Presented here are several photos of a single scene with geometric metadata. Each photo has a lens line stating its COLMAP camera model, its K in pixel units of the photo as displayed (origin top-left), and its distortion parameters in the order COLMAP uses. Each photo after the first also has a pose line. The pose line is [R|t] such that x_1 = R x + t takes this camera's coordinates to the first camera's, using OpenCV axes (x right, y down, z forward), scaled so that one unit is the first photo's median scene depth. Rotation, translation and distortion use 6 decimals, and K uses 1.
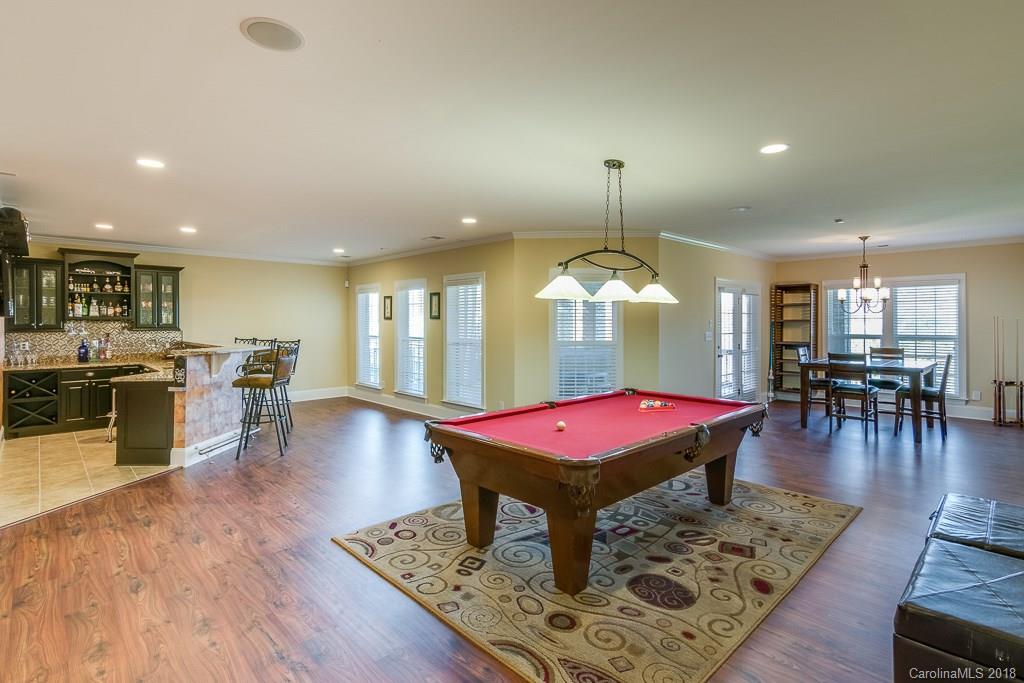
lens RADIAL K [[497.8, 0, 518.7], [0, 497.8, 323.9], [0, 0, 1]] dist [-0.005209, 0.002141]
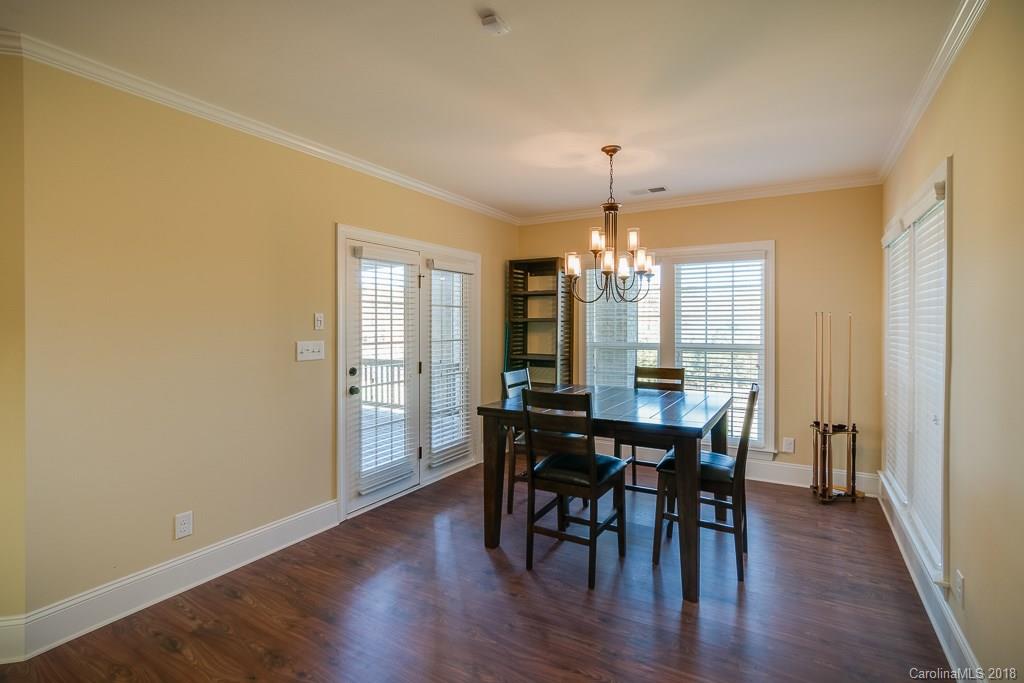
lens RADIAL K [[497.8, 0, 519.0], [0, 497.8, 332.0], [0, 0, 1]] dist [-0.005209, 0.002141]
pose [[0.960086, 0.002114, 0.279697, 0.440126], [-0.004301, 0.999965, 0.007206, 0.004915], [-0.279672, -0.008121, 0.960061, 0.513915]]
